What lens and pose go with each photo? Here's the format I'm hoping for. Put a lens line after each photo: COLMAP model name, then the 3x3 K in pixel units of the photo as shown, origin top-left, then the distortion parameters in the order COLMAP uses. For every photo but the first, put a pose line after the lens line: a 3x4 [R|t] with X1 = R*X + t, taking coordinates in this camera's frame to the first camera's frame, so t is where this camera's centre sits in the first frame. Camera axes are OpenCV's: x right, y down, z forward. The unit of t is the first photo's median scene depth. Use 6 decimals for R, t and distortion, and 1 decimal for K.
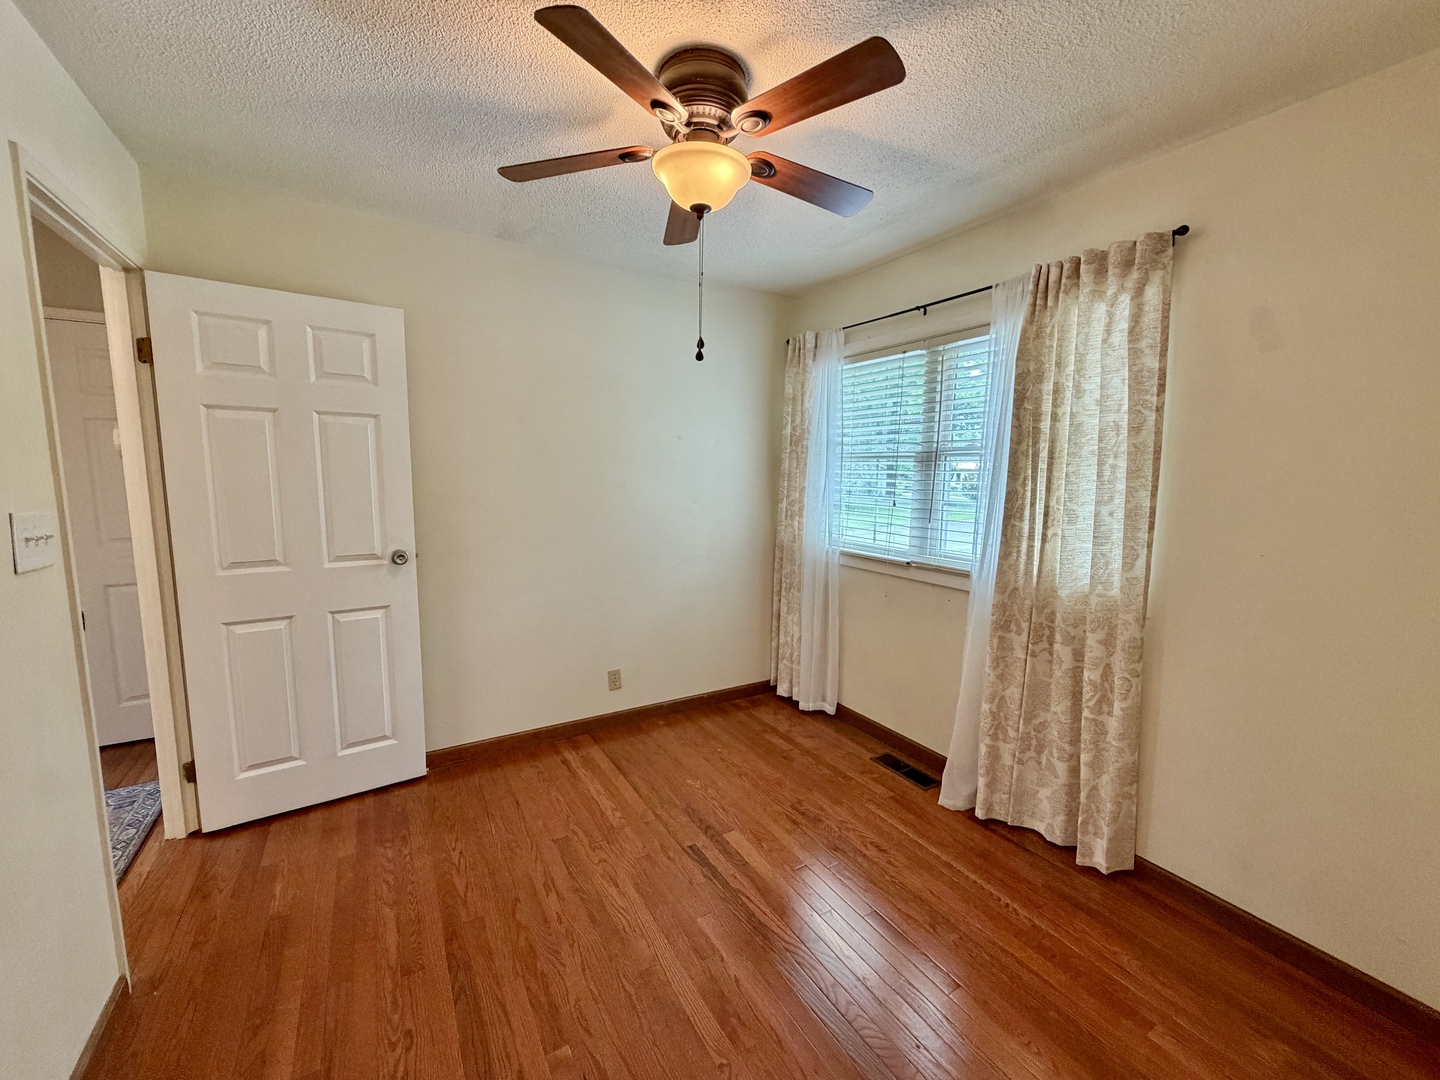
lens RADIAL K [[572.5, 0, 714.4], [0, 572.5, 541.8], [0, 0, 1]] dist [-0.000709, 0.000257]
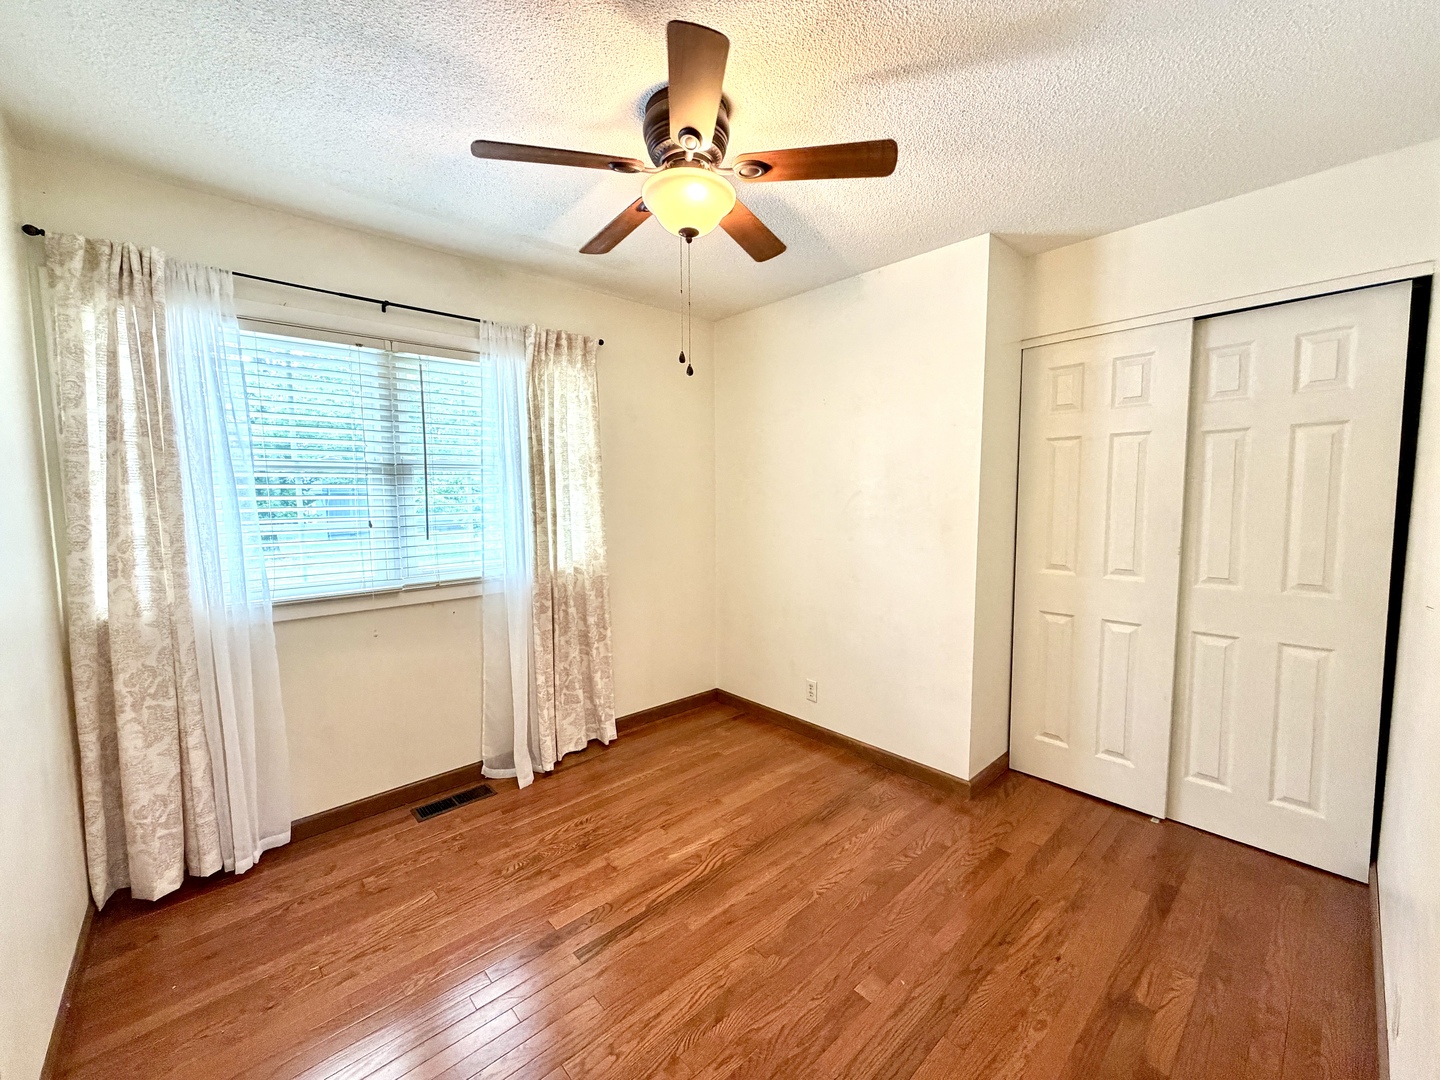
lens RADIAL K [[574.0, 0, 714.3], [0, 574.0, 541.1], [0, 0, 1]] dist [-0.000841, 0.000293]
pose [[-0.193679, -0.098481, 0.976110, -0.675107], [0.131622, 0.983346, 0.125328, -0.090720], [-0.972196, 0.152751, -0.177491, 0.739413]]
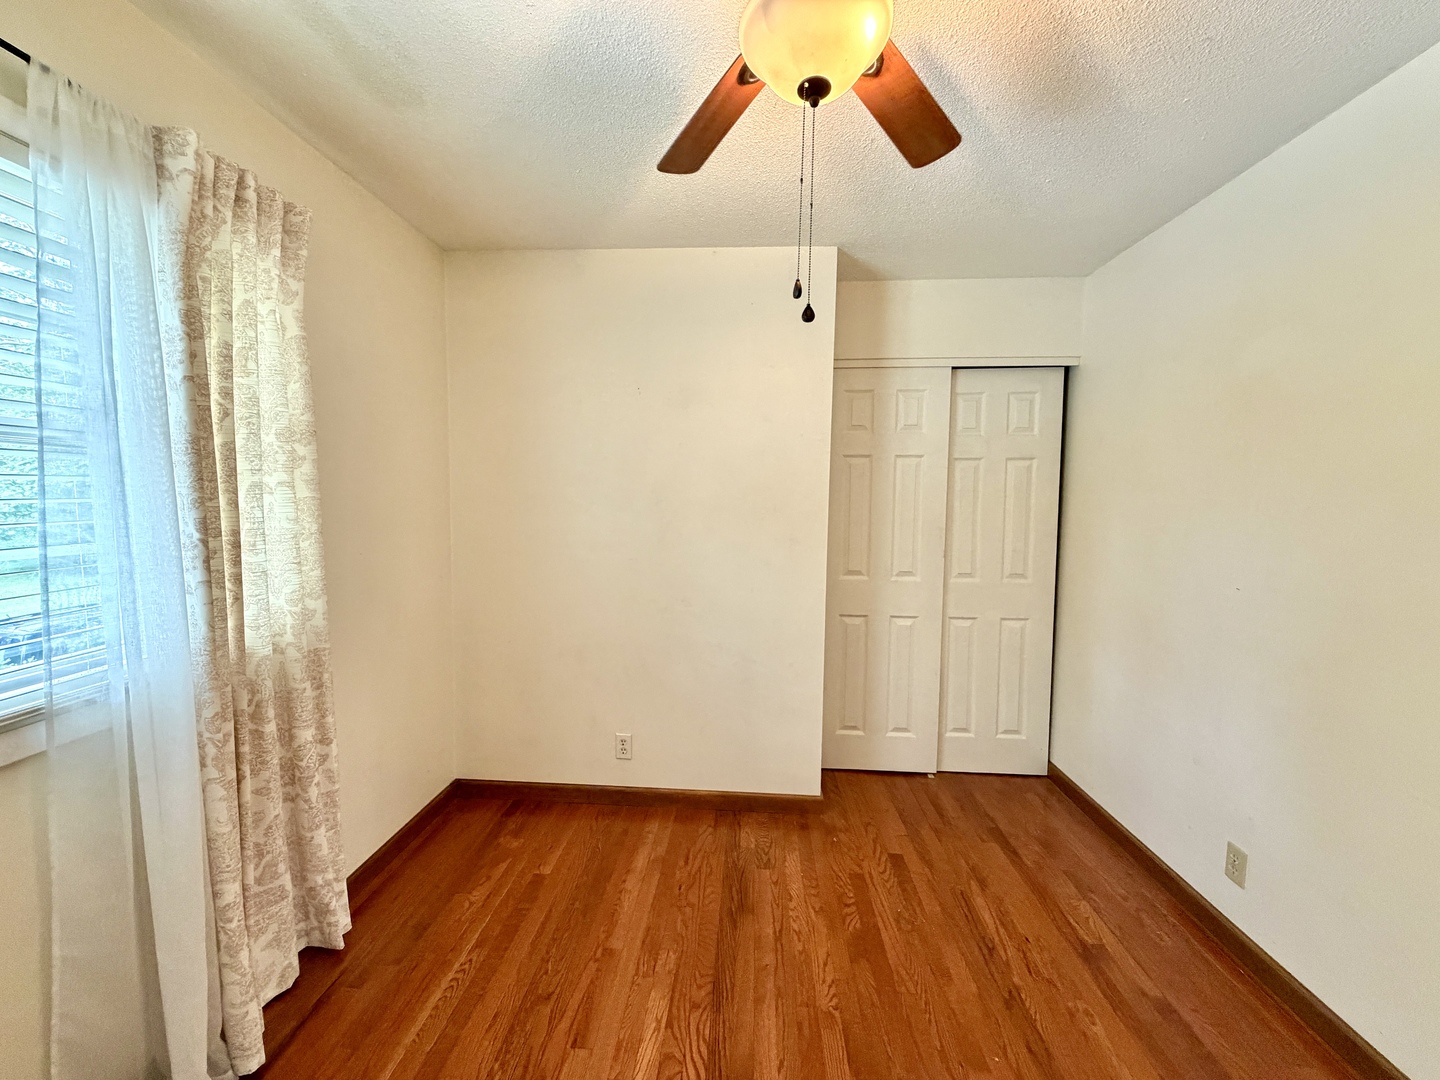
lens RADIAL K [[574.0, 0, 714.3], [0, 574.0, 541.1], [0, 0, 1]] dist [-0.000841, 0.000293]
pose [[-0.820156, -0.067382, 0.568159, -0.202788], [0.050878, 0.980517, 0.189731, -0.124303], [-0.569874, 0.184515, -0.800748, 1.014032]]
